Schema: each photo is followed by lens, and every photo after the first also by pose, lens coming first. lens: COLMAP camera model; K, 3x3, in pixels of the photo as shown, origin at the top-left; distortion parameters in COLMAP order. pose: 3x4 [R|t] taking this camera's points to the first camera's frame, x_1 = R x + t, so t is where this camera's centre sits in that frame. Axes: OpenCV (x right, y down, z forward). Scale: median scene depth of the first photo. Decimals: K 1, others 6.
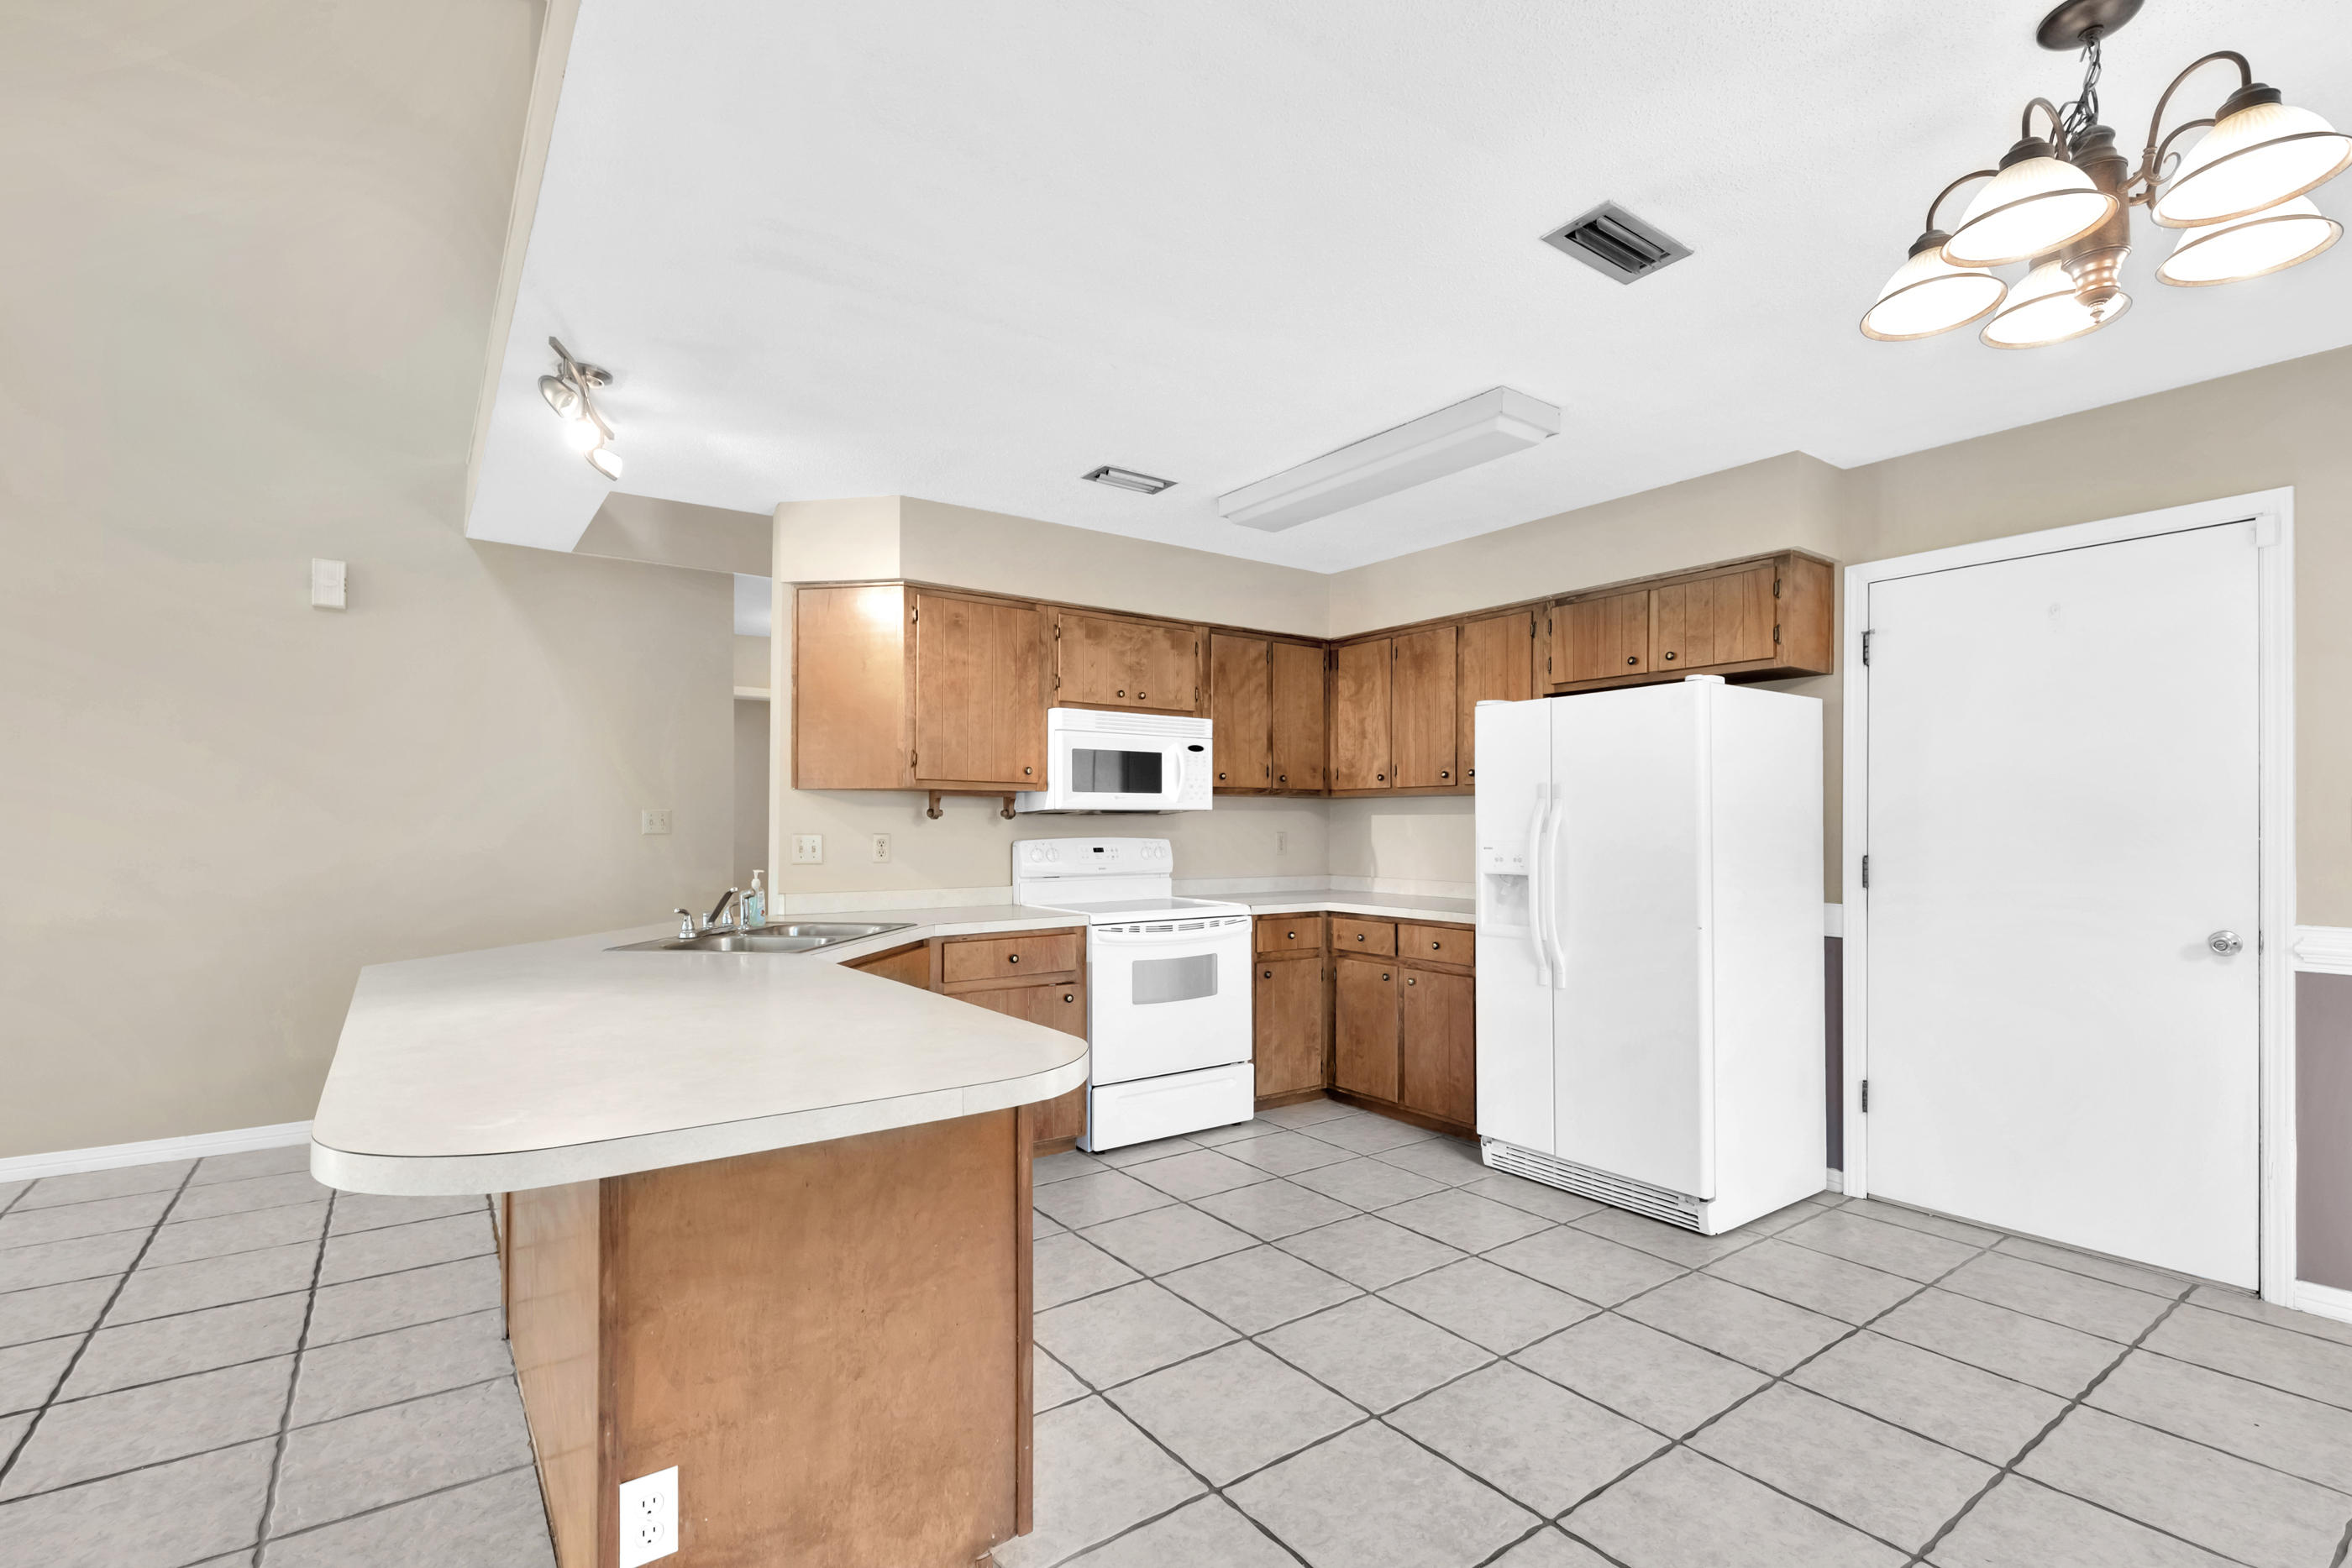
lens RADIAL K [[1083.5, 0, 1176.3], [0, 1083.5, 828.1], [0, 0, 1]] dist [0.000979, 0.000116]
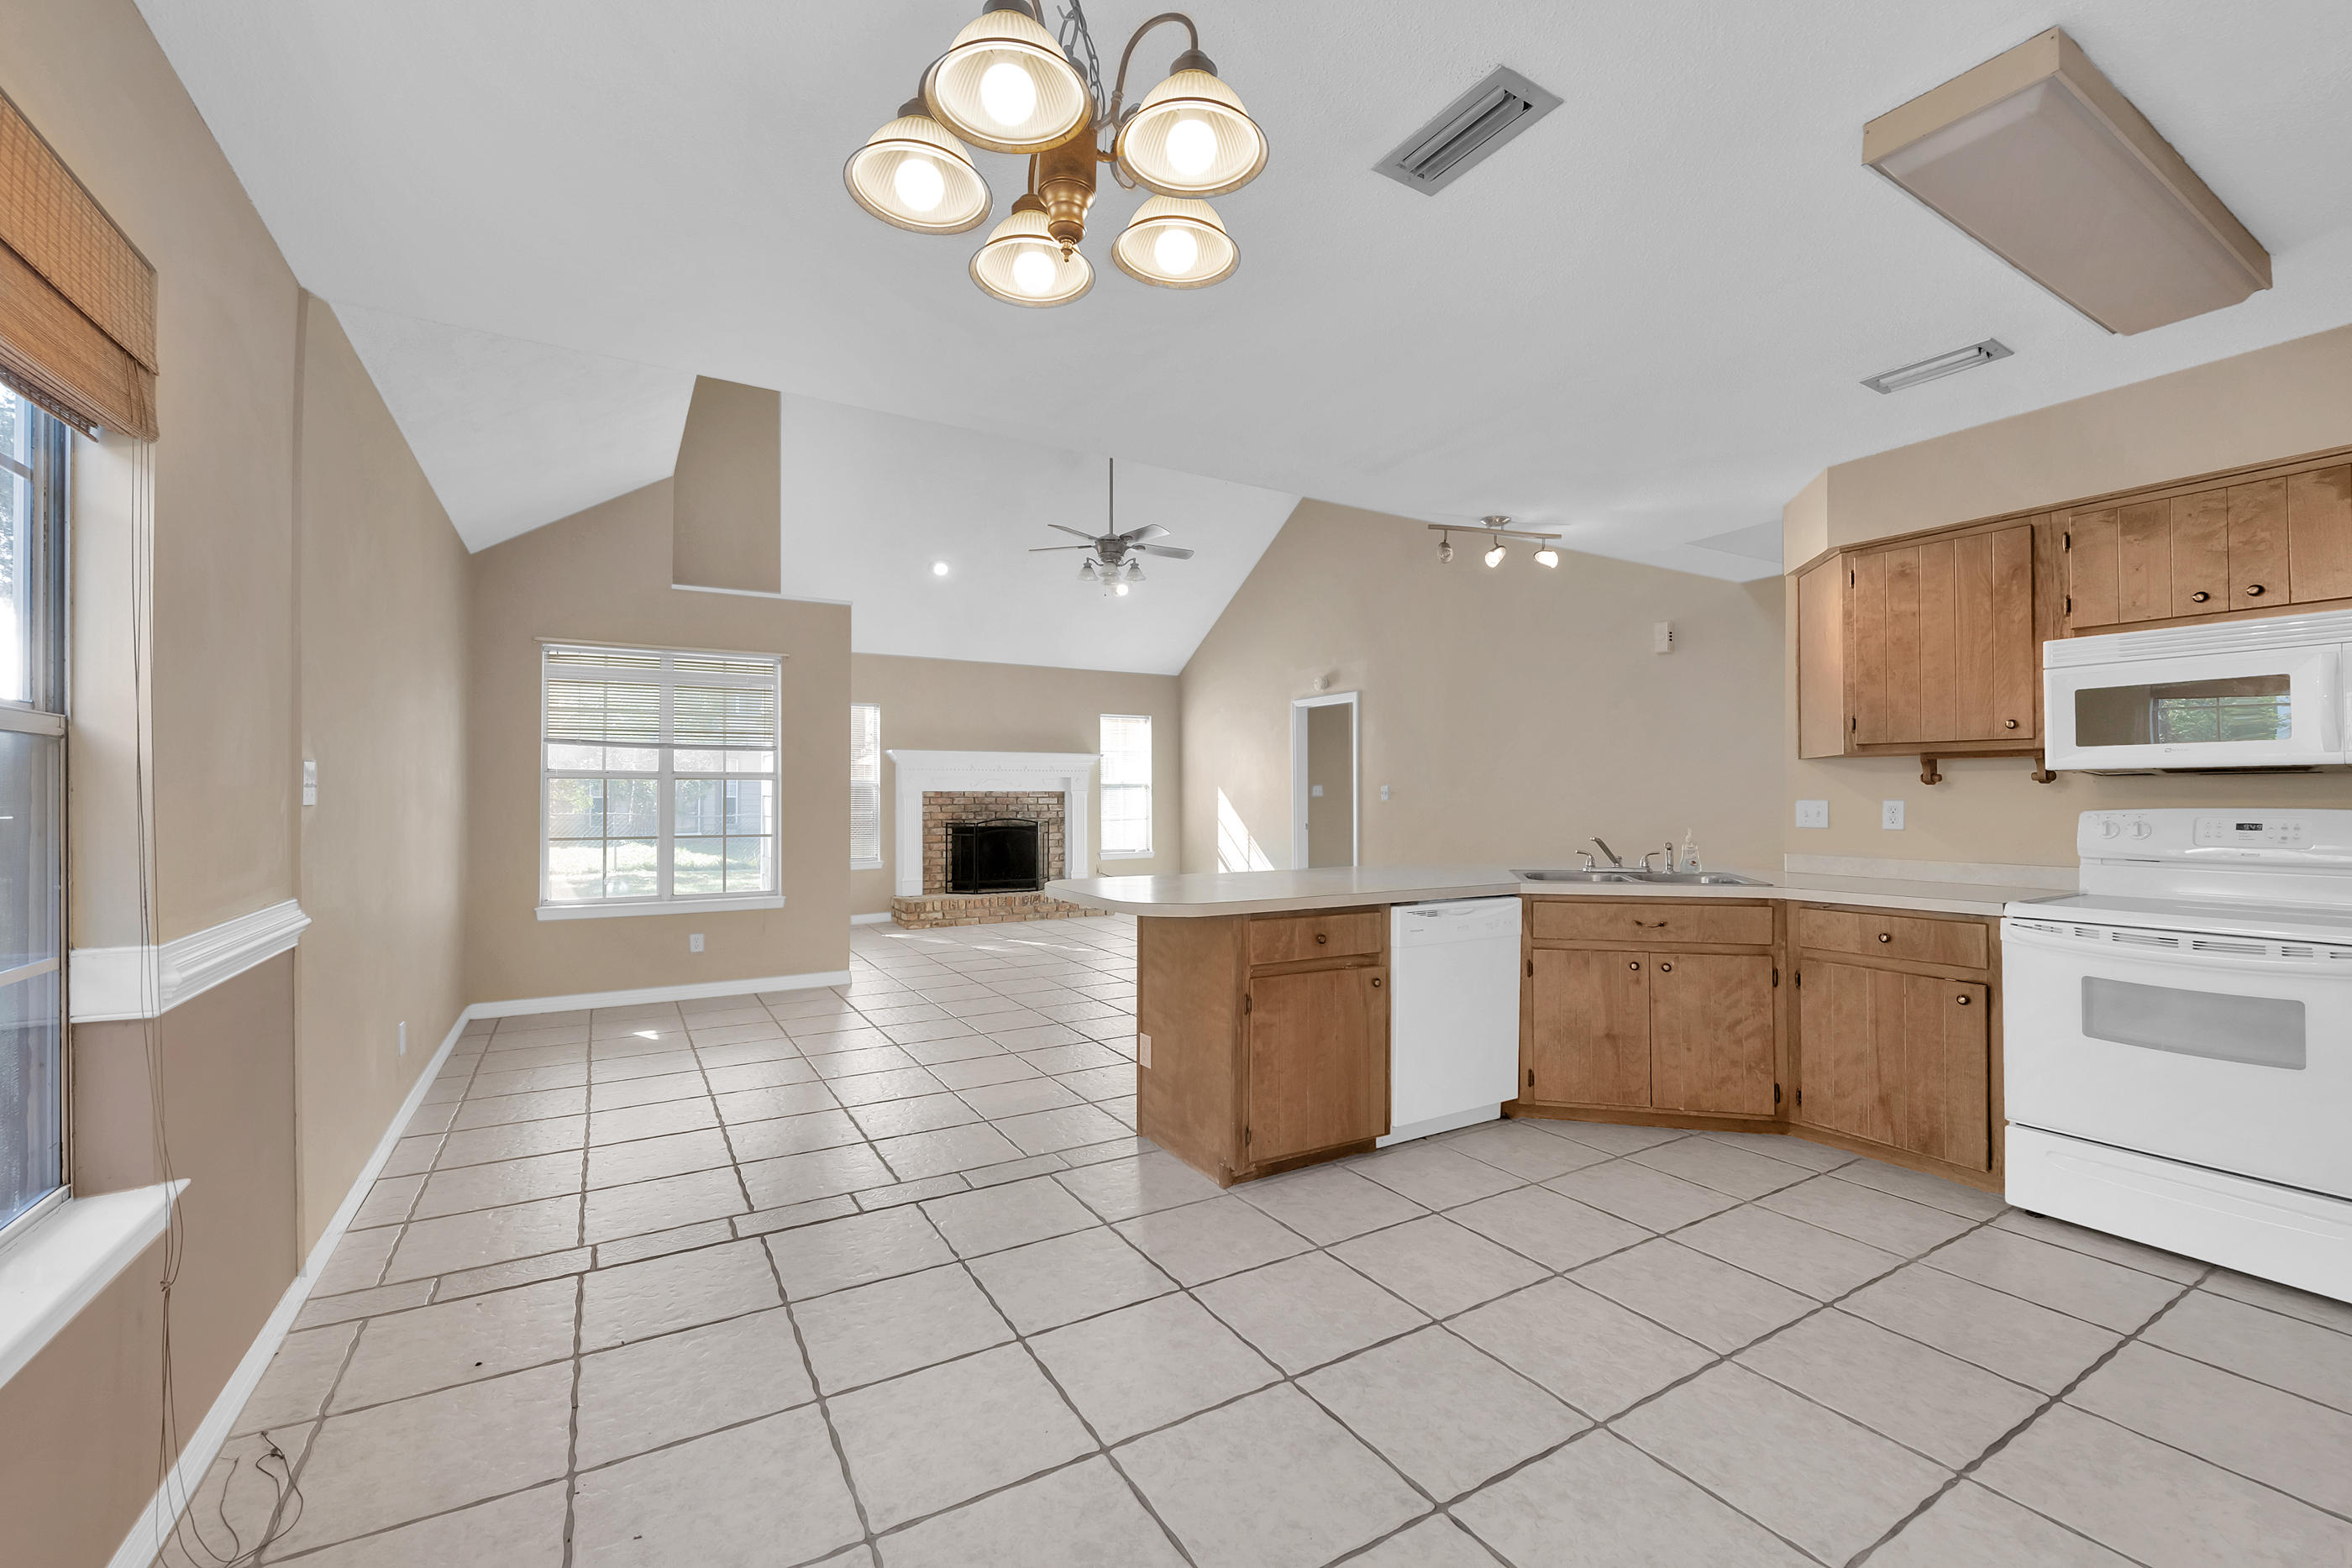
lens RADIAL K [[941.6, 0, 1184.6], [0, 941.6, 793.9], [0, 0, 1]] dist [-0.016471, -0.000219]
pose [[-0.090758, -0.001077, -0.995872, 0.620819], [0.001022, 0.999999, -0.001175, 0.000011], [0.995872, -0.001125, -0.090757, 0.441070]]
